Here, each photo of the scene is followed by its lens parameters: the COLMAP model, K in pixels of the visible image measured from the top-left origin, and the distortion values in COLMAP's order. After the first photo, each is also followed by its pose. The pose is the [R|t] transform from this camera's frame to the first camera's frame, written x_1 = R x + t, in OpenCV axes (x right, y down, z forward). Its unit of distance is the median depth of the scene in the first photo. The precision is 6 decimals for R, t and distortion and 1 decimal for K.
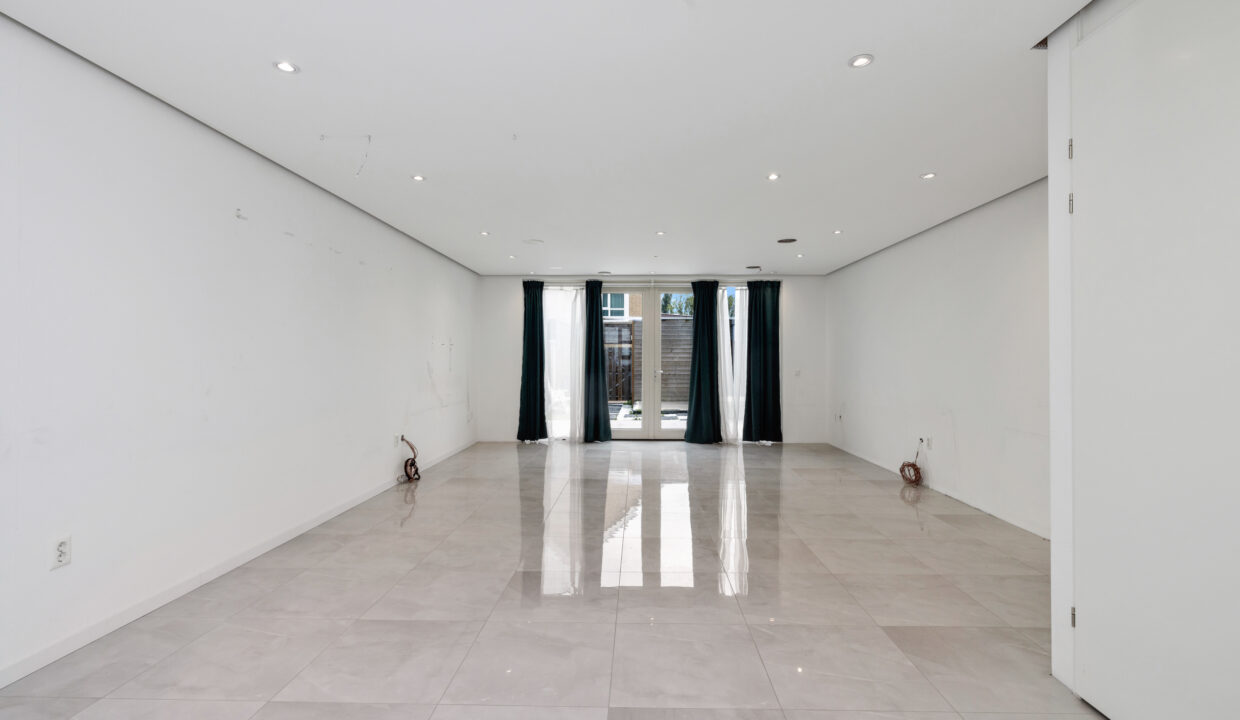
lens RADIAL K [[545.1, 0, 618.2], [0, 545.1, 349.0], [0, 0, 1]] dist [-0.000547, 0.000075]
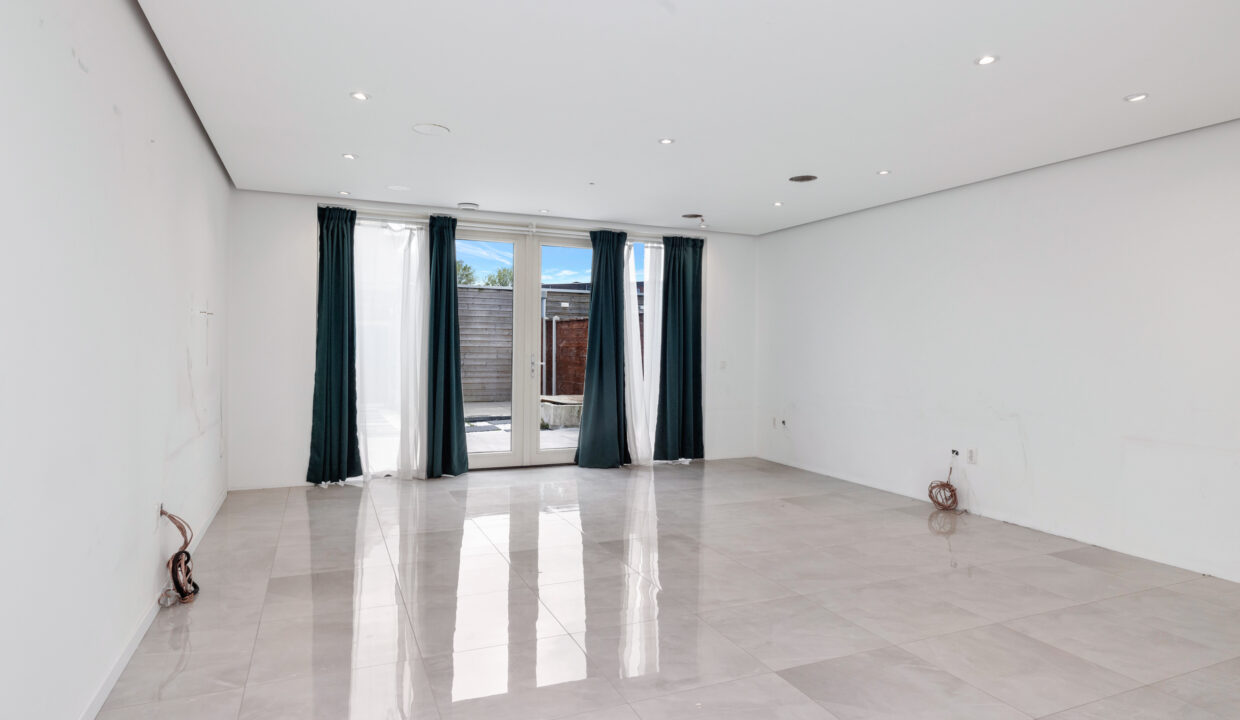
lens RADIAL K [[686.9, 0, 619.8], [0, 686.9, 351.4], [0, 0, 1]] dist [-0.015541, 0.000179]
pose [[0.904578, 0.005725, 0.426271, -0.195747], [-0.018534, 0.999493, 0.025907, 0.003615], [-0.425906, -0.031336, 0.904225, 0.209559]]
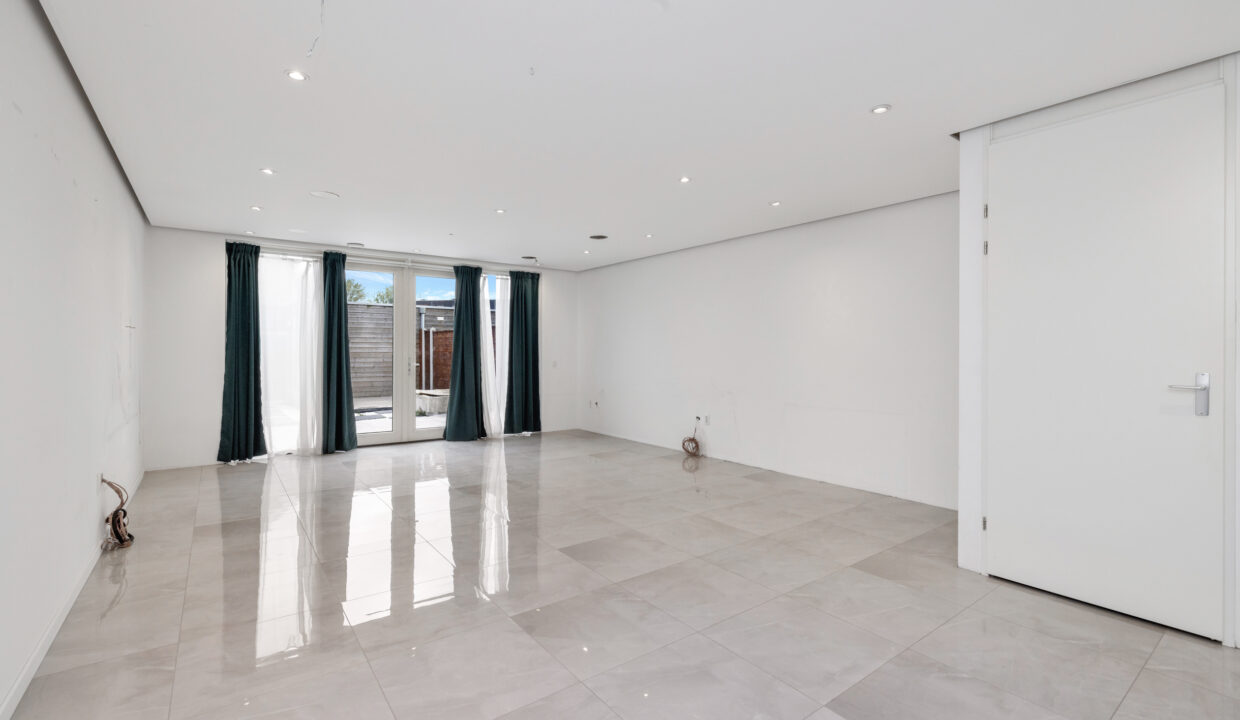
lens RADIAL K [[542.0, 0, 618.6], [0, 542.0, 351.0], [0, 0, 1]] dist [-0.003133, -0.000236]
pose [[0.784339, 0.001554, 0.620331, -0.213736], [-0.014445, 0.999771, 0.015759, 0.001520], [-0.620165, -0.021321, 0.784182, 0.111649]]
